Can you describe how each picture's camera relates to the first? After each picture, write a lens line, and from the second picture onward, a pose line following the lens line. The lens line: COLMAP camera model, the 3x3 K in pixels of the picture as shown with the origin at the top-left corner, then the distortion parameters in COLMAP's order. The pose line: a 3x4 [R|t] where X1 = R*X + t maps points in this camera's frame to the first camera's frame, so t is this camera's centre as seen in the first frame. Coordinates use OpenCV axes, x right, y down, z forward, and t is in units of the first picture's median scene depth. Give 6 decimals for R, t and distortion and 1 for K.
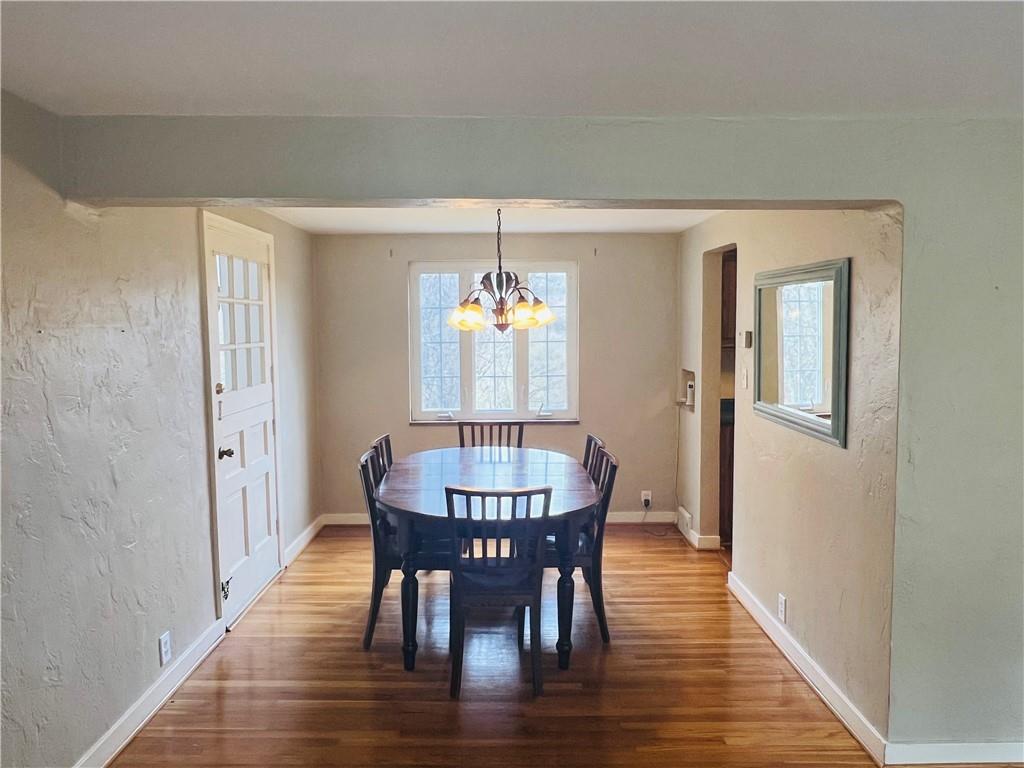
lens RADIAL K [[749.0, 0, 511.5], [0, 749.0, 382.5], [0, 0, 1]] dist [-0.002866, -0.003379]
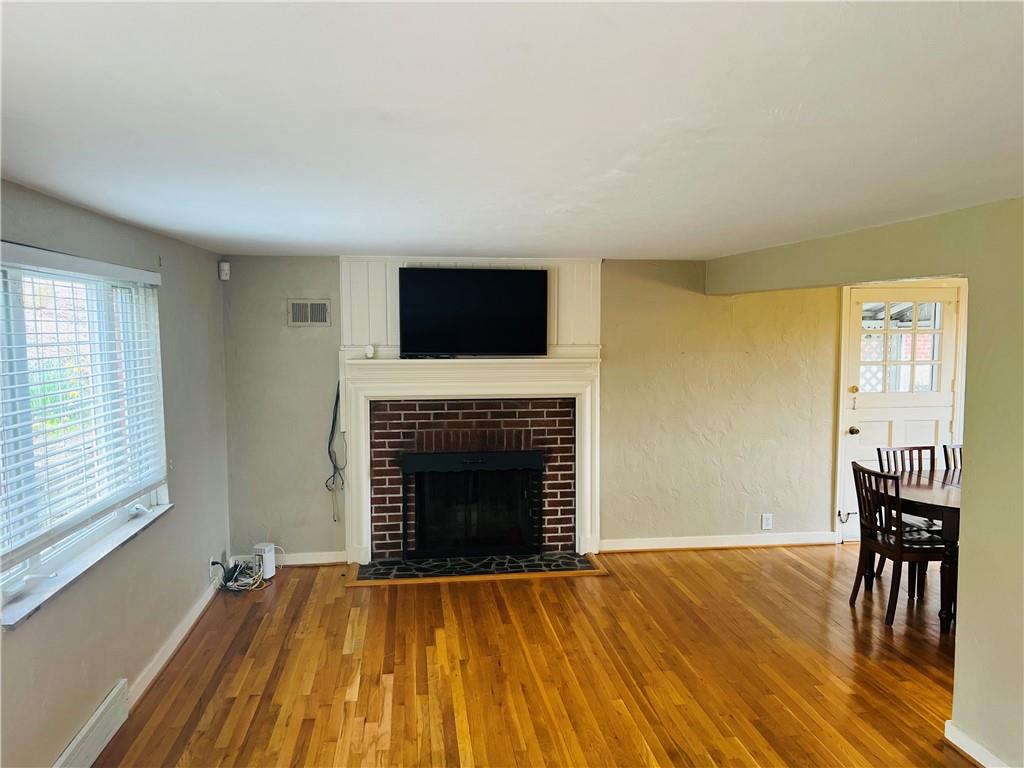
lens RADIAL K [[767.8, 0, 510.6], [0, 767.8, 388.8], [0, 0, 1]] dist [0.077107, -0.019873]
pose [[0.125002, 0.082741, -0.988700, 1.231961], [-0.095244, 0.992915, 0.071052, -0.043565], [0.987574, 0.085286, 0.131997, 0.113361]]
